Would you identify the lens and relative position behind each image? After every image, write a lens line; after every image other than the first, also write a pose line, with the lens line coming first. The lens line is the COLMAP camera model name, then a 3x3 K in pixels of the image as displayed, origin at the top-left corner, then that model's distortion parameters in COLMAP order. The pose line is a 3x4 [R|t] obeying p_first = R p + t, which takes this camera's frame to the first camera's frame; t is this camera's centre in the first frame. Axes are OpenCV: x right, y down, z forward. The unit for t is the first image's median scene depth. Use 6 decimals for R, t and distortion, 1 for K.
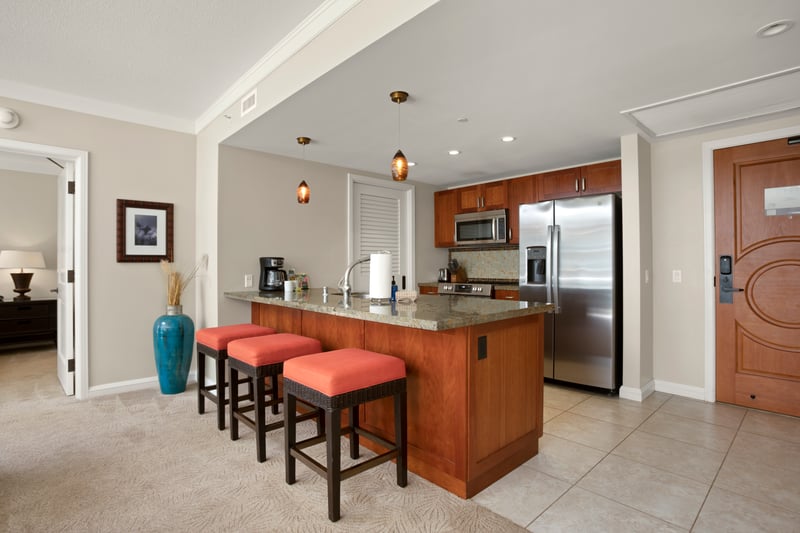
lens RADIAL K [[403.9, 0, 405.7], [0, 403.9, 263.4], [0, 0, 1]] dist [-0.004496, 0.000069]
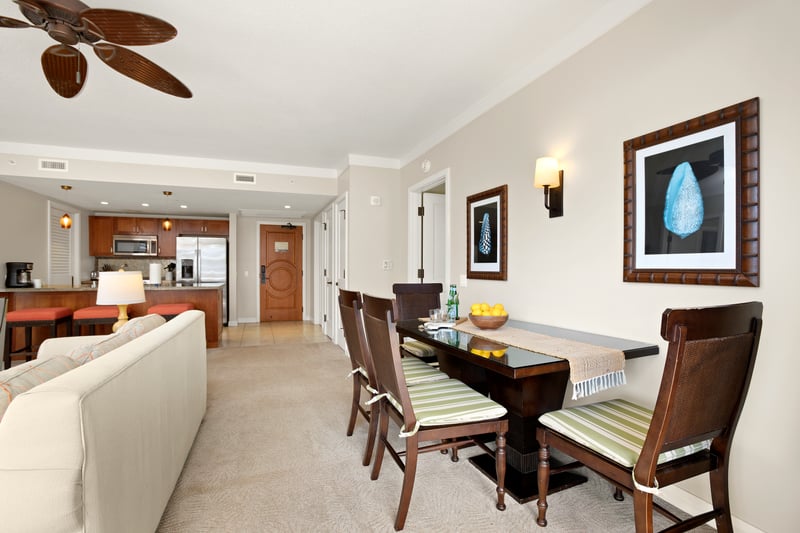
lens RADIAL K [[365.5, 0, 404.1], [0, 365.5, 268.5], [0, 0, 1]] dist [-0.018420, 0.003812]
pose [[0.361745, 0.005300, 0.932262, -0.961245], [-0.008733, 0.999959, -0.002297, -0.002574], [-0.932236, -0.007311, 0.361776, -0.632075]]
